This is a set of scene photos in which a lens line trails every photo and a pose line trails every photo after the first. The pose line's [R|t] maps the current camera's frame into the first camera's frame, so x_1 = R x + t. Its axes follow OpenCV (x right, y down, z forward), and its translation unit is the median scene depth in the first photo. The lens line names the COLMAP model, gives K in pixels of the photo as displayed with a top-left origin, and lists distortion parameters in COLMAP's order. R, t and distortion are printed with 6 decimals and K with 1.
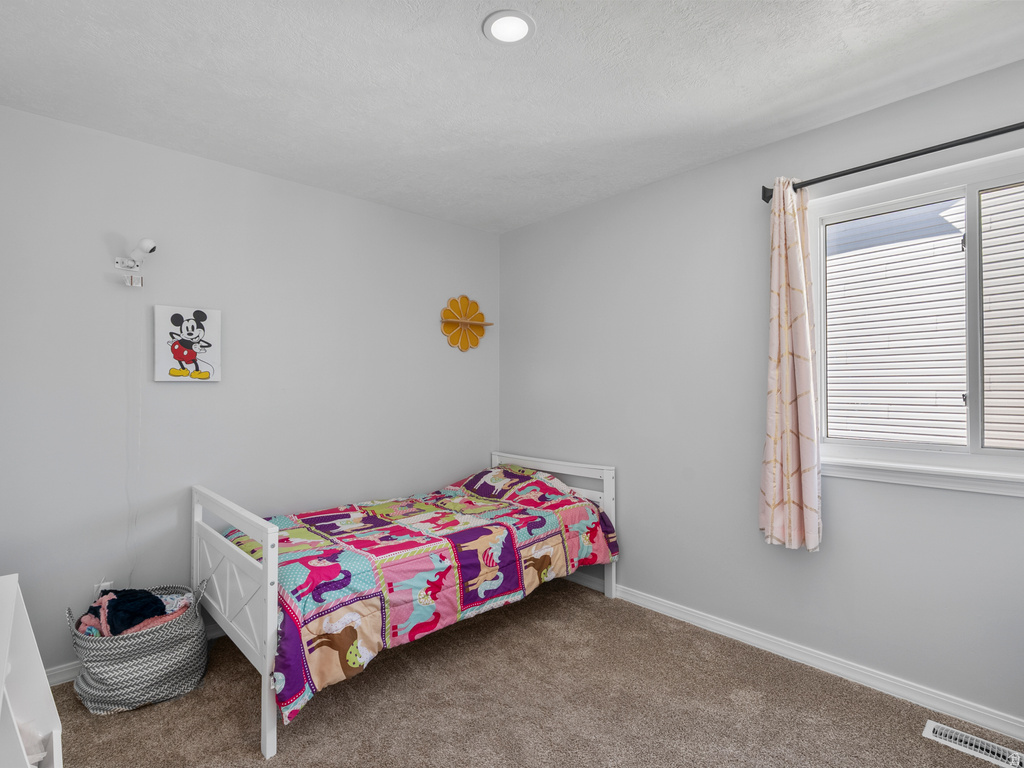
lens RADIAL K [[522.0, 0, 513.7], [0, 522.0, 384.0], [0, 0, 1]] dist [-0.002348, 0.002484]
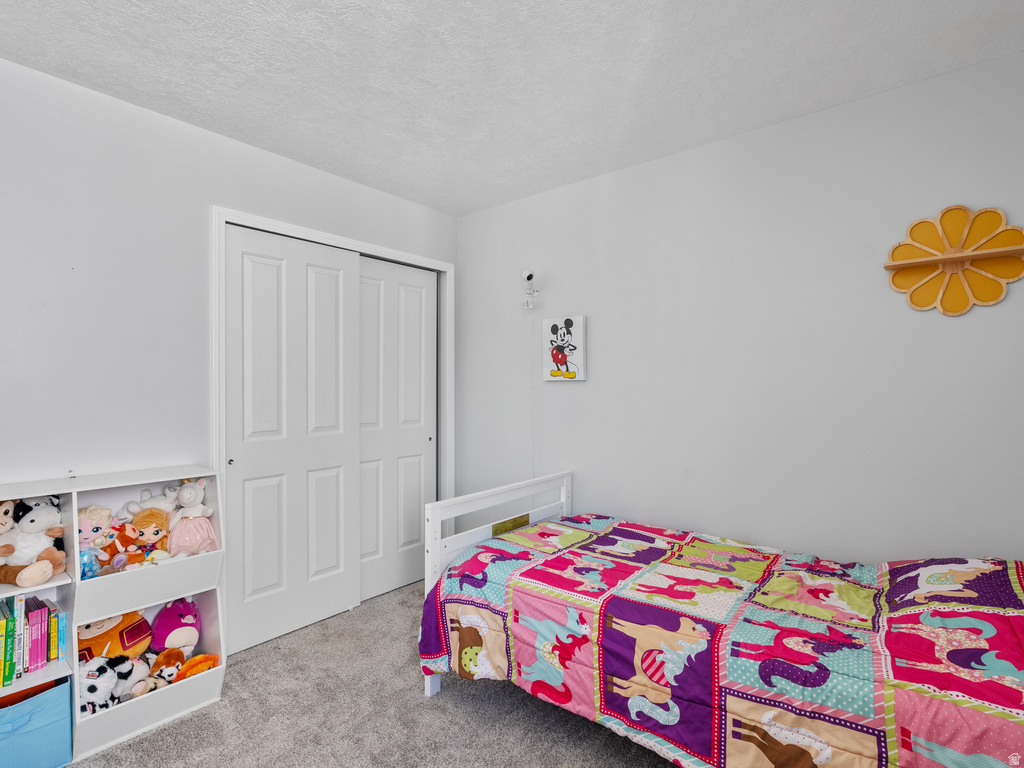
lens RADIAL K [[522.0, 0, 513.1], [0, 522.0, 385.8], [0, 0, 1]] dist [-0.002348, 0.002484]
pose [[0.126132, 0.002015, -0.992011, 0.534010], [0.008130, 0.999962, 0.003065, 0.002334], [0.991980, -0.008451, 0.126111, 0.755661]]
